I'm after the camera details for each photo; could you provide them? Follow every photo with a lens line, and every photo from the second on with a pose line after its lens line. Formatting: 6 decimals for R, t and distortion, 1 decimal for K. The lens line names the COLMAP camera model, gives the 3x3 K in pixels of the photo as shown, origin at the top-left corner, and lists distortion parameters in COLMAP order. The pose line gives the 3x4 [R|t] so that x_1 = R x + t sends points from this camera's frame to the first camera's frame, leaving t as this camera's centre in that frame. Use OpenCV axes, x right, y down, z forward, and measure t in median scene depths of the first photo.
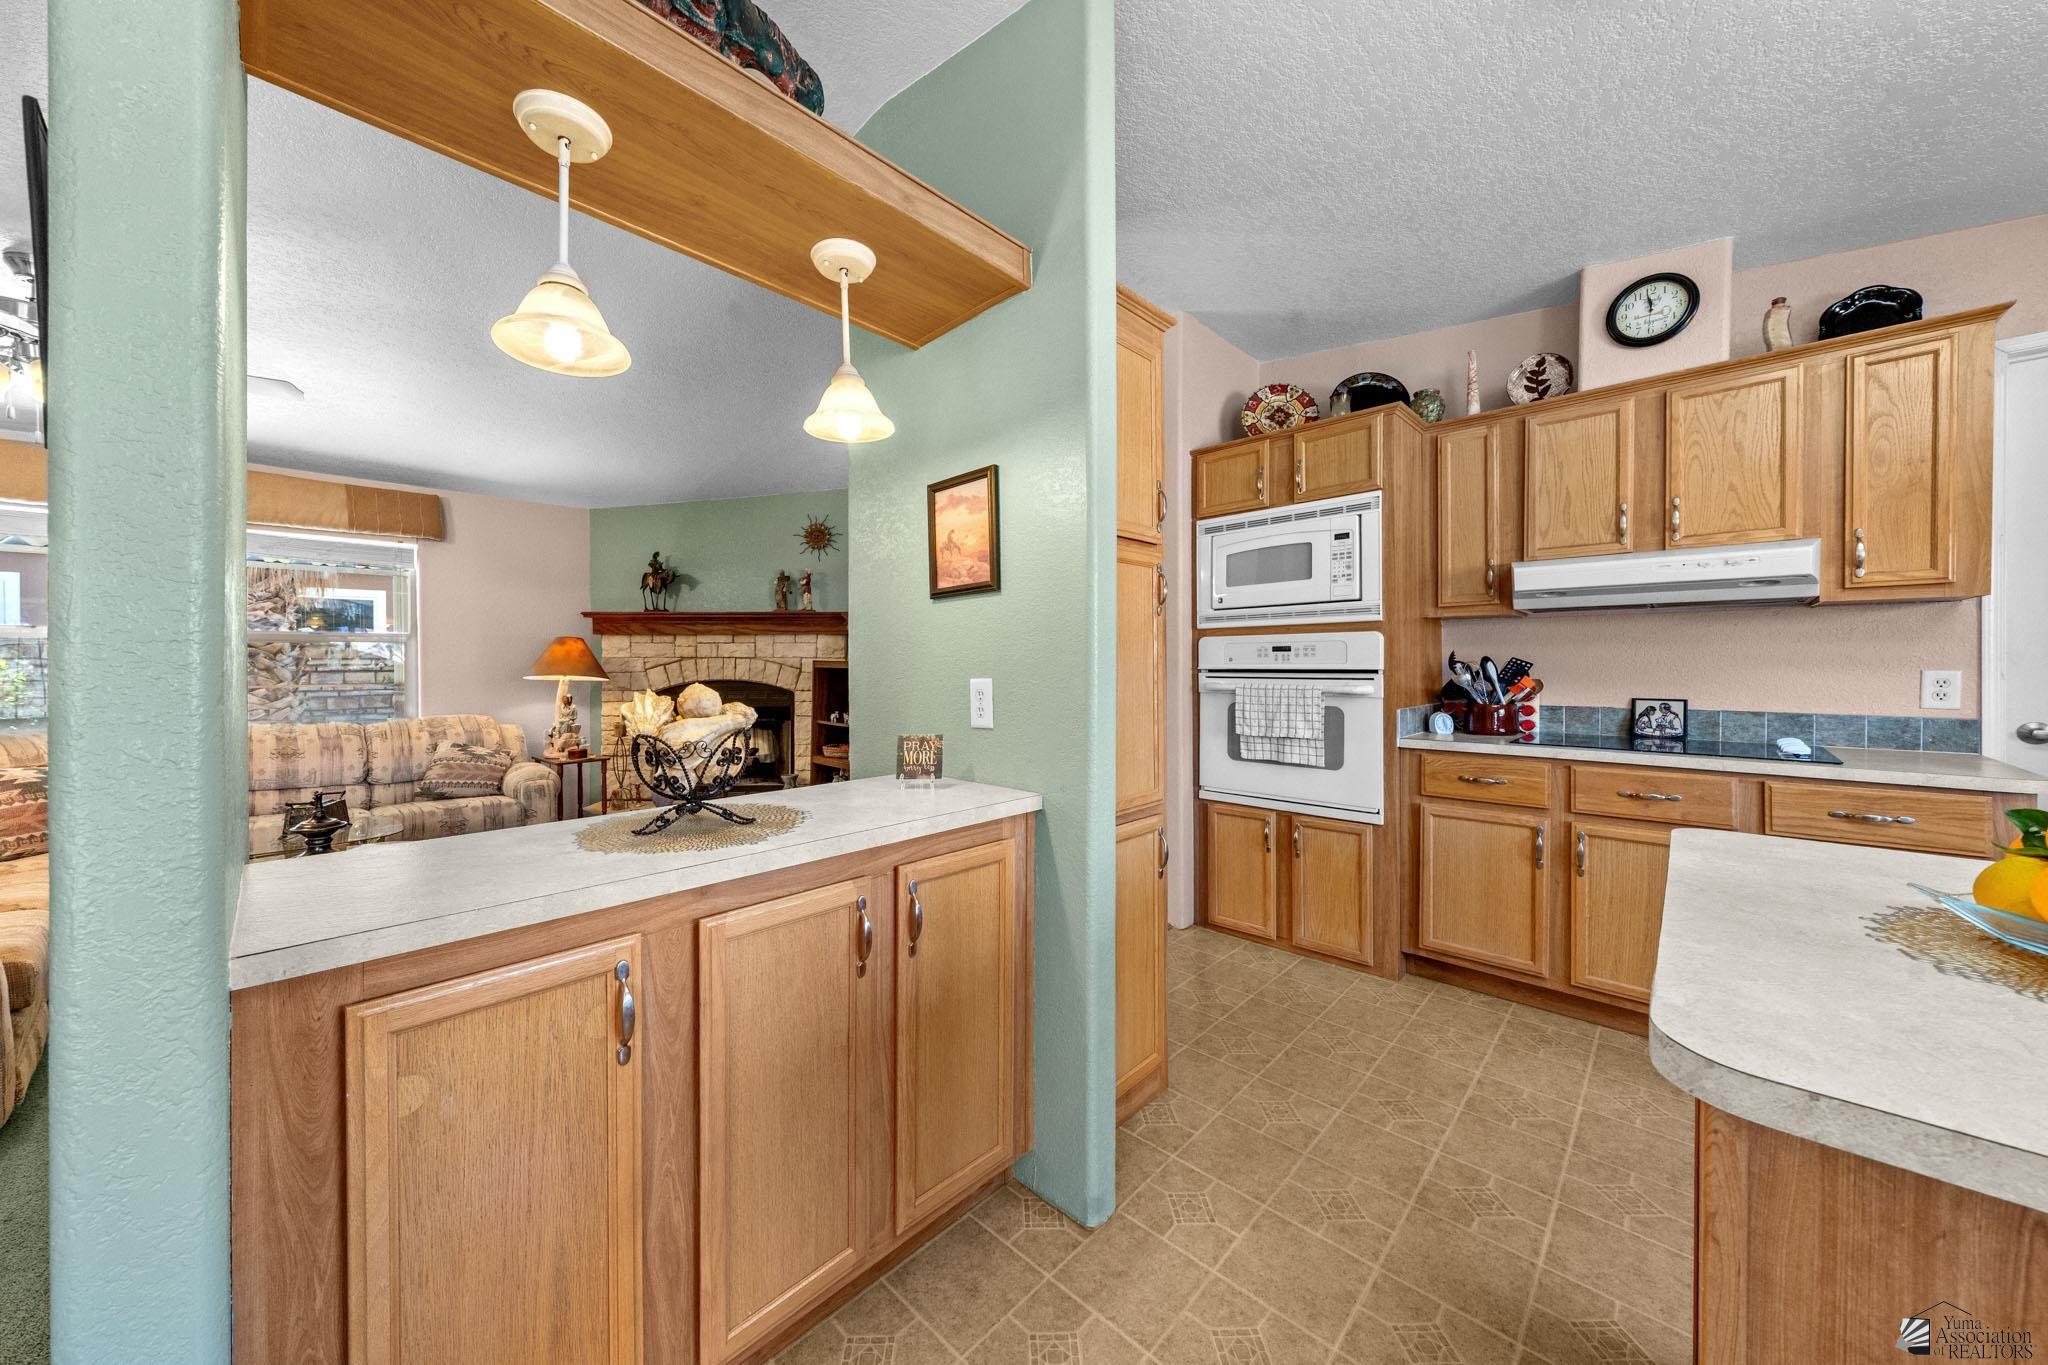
lens RADIAL K [[707.5, 0, 1011.1], [0, 707.5, 668.3], [0, 0, 1]] dist [-0.001101, 0.000009]
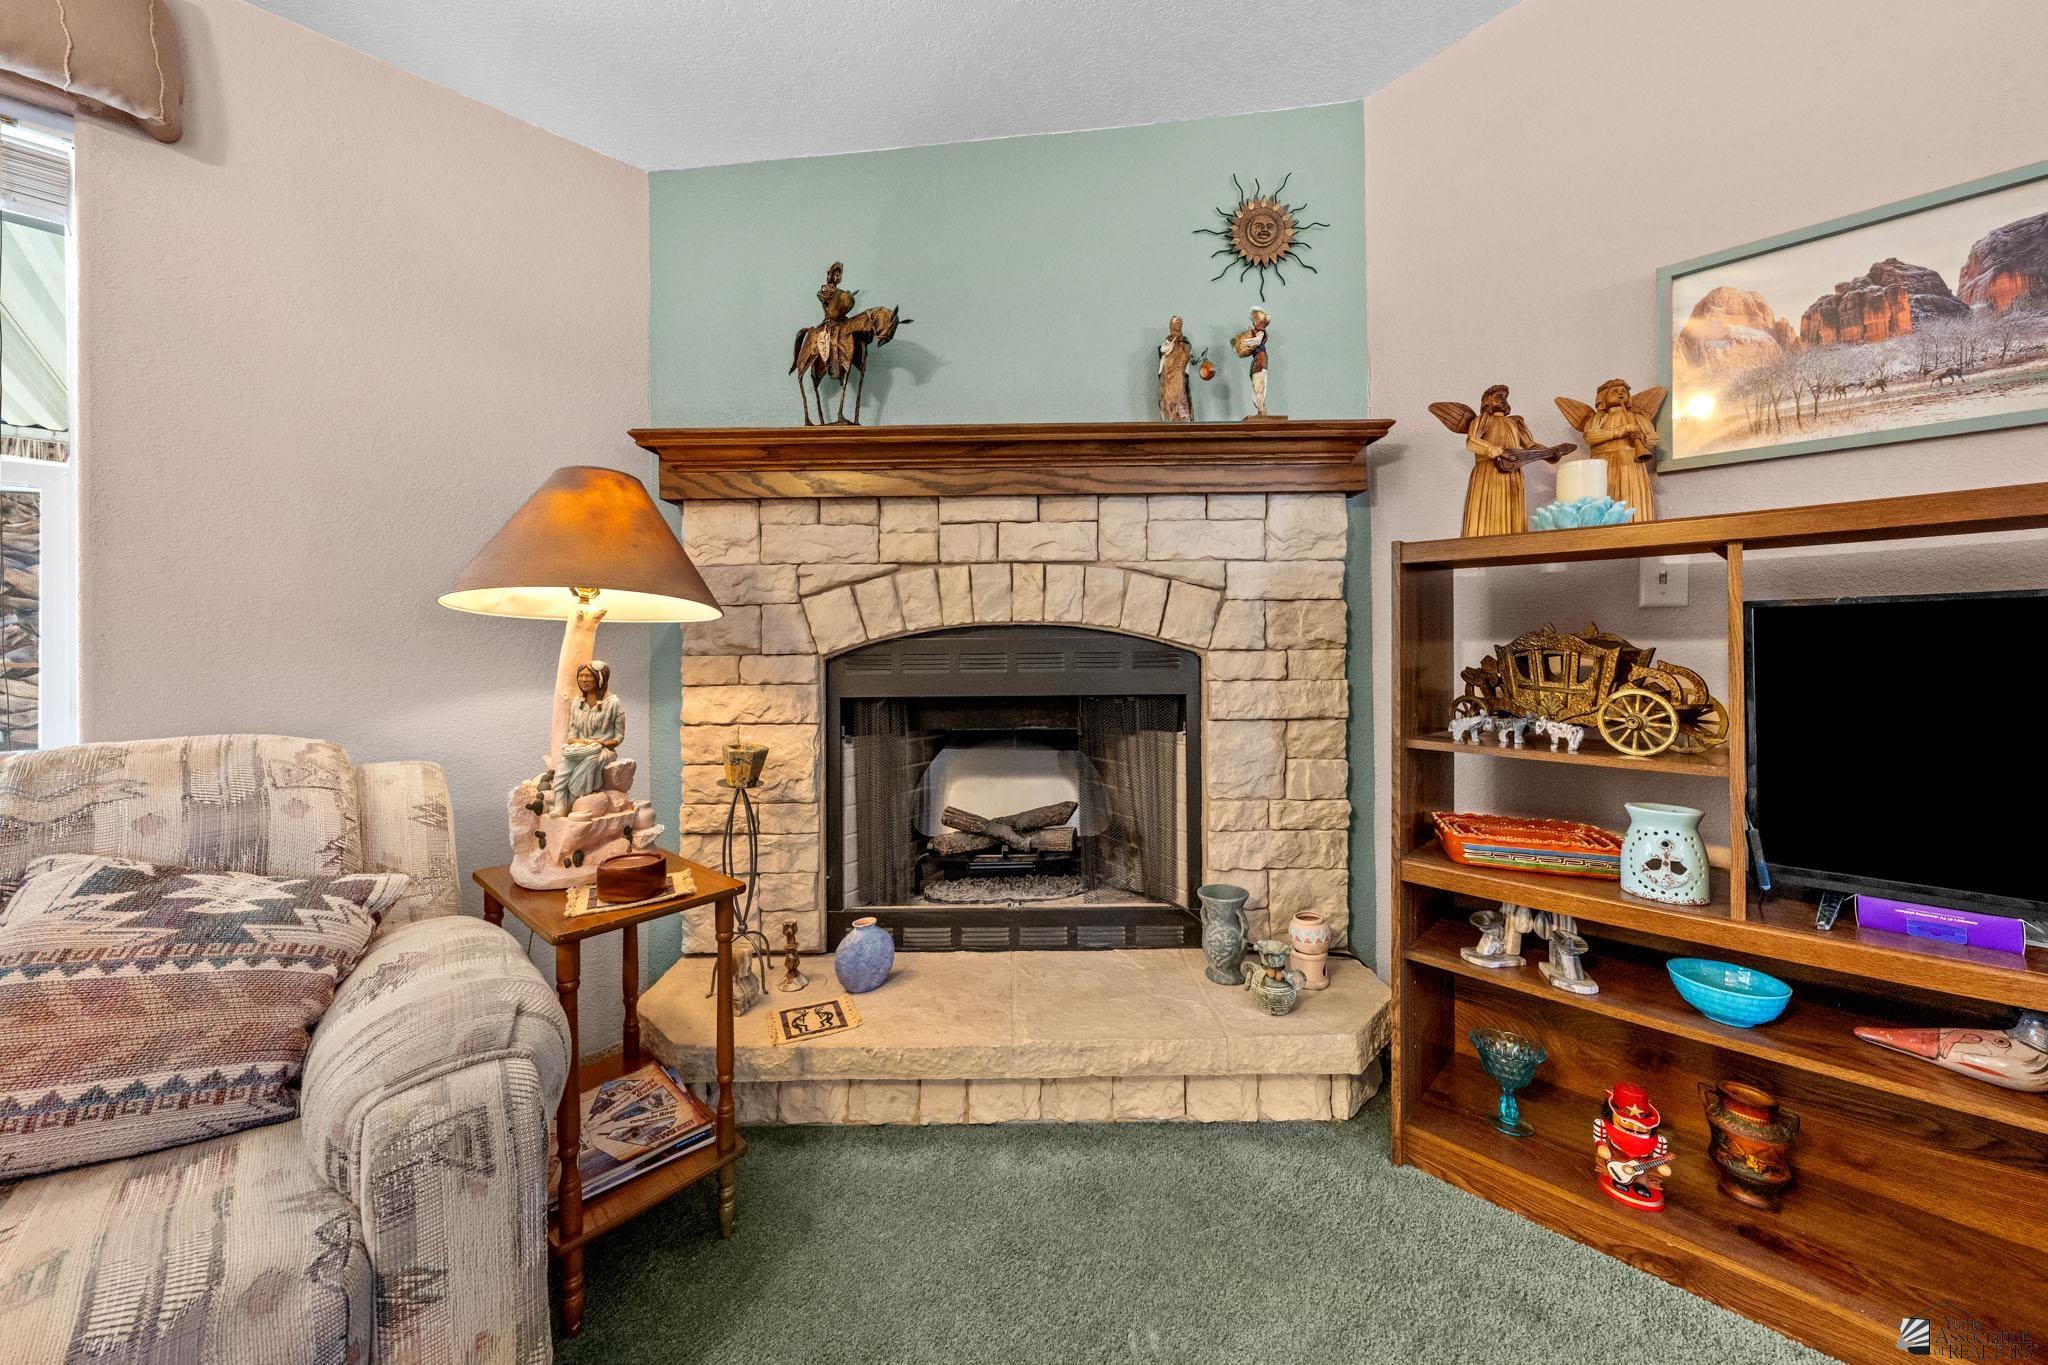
lens RADIAL K [[717.5, 0, 1016.6], [0, 717.5, 639.1], [0, 0, 1]] dist [-0.000622, 0.000048]
pose [[0.999868, -0.010871, -0.012105, -0.442842], [0.010666, 0.999800, -0.016919, 0.034605], [0.012286, 0.016787, 0.999784, 0.696191]]
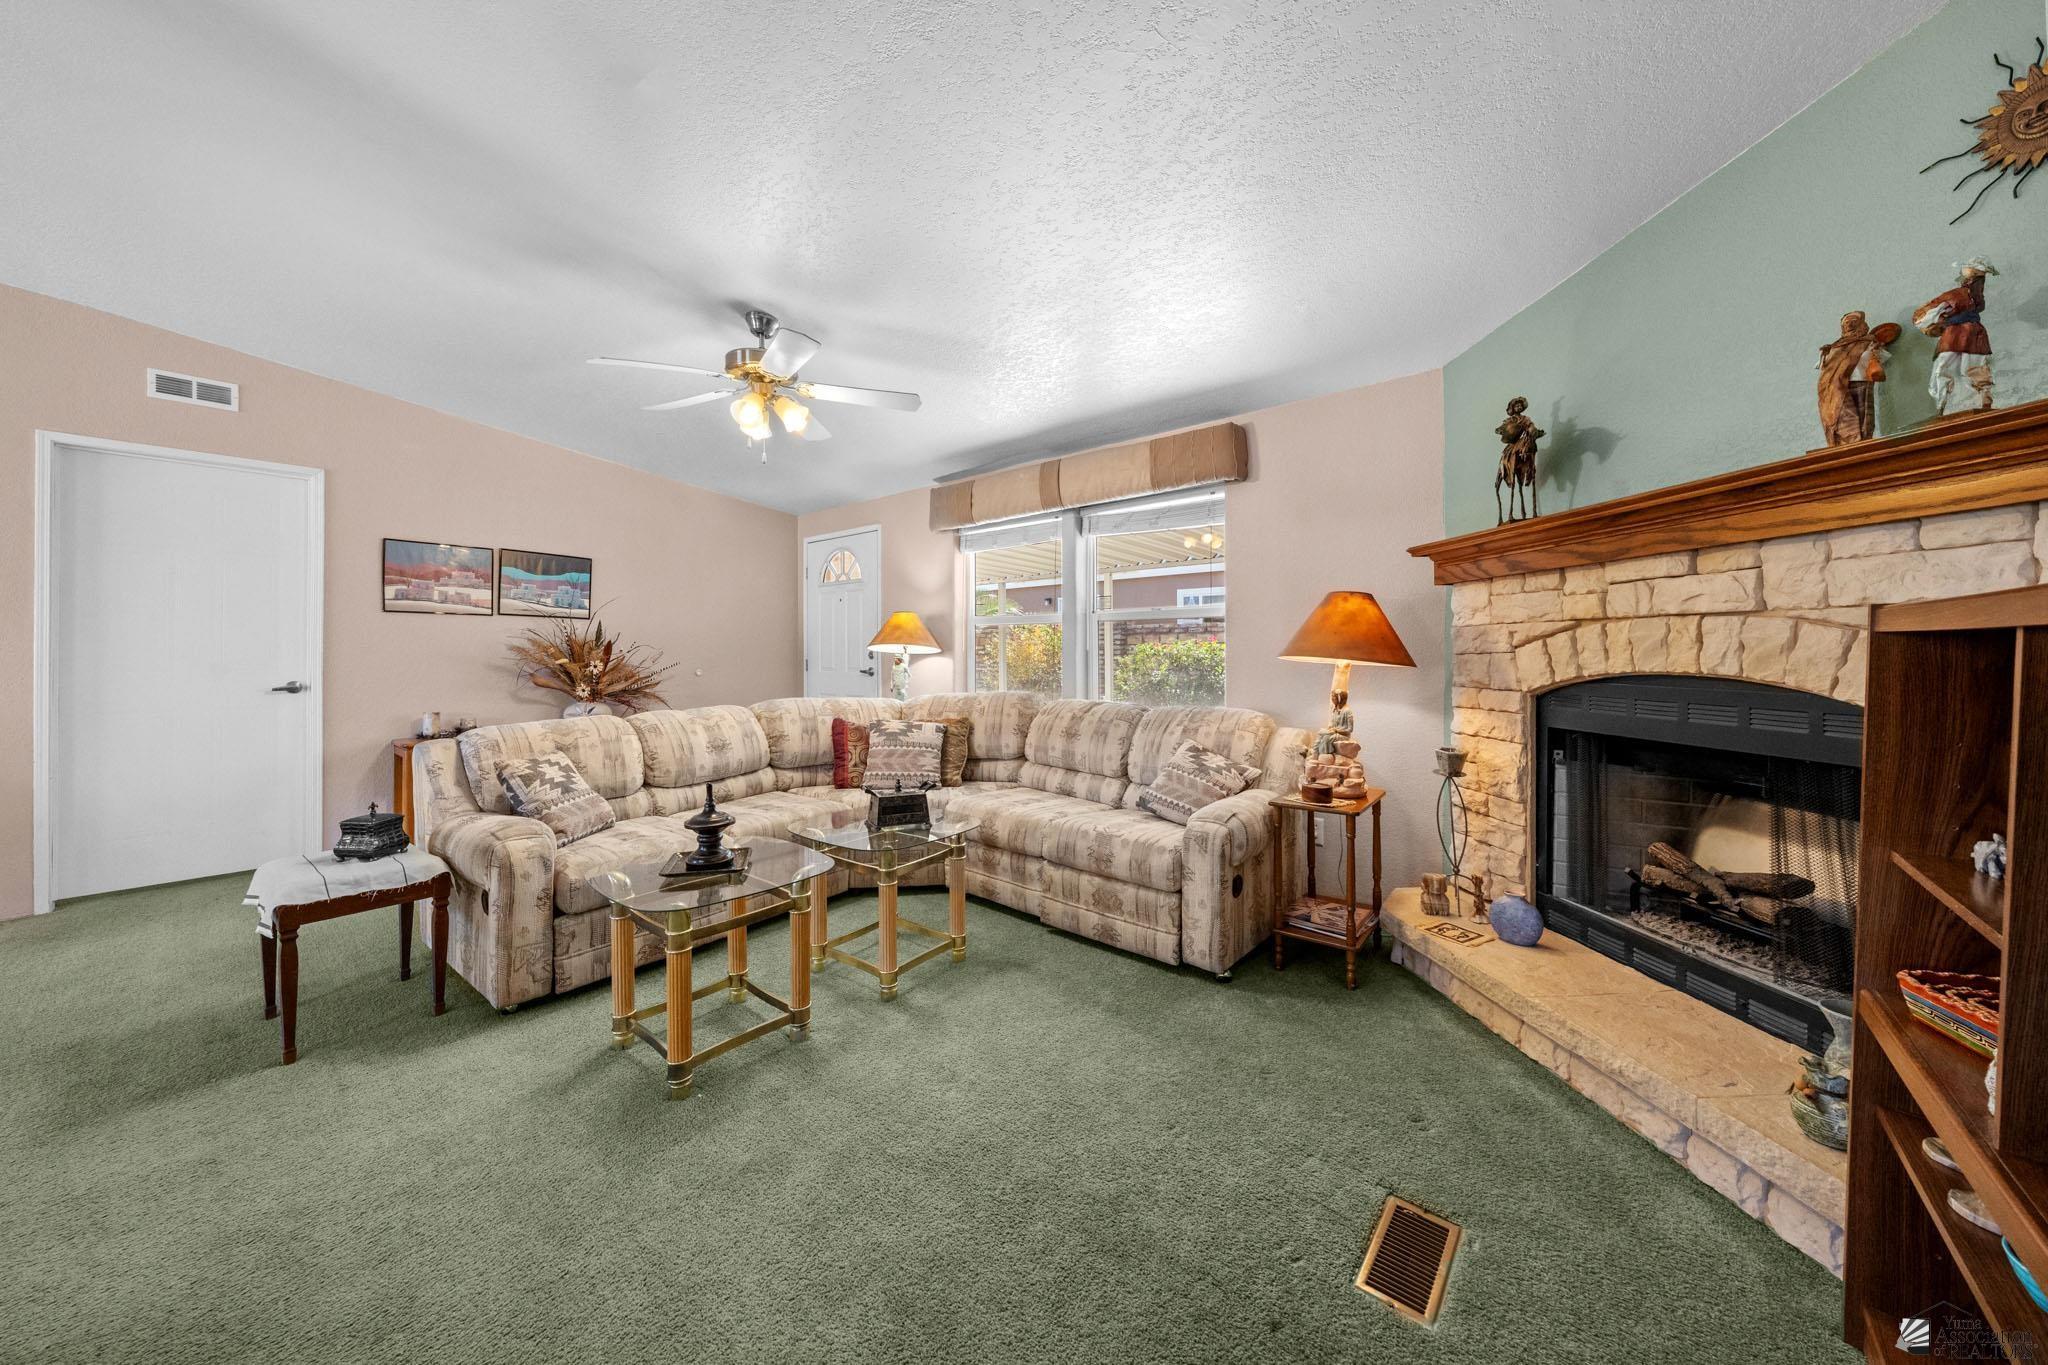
lens RADIAL K [[716.1, 0, 1001.9], [0, 716.1, 660.1], [0, 0, 1]] dist [0.000182, -0.000058]
pose [[0.046386, 0.011273, -0.998860, -0.039997], [-0.005317, 0.999925, 0.011039, 0.007507], [0.998909, 0.004799, 0.046442, 0.688373]]
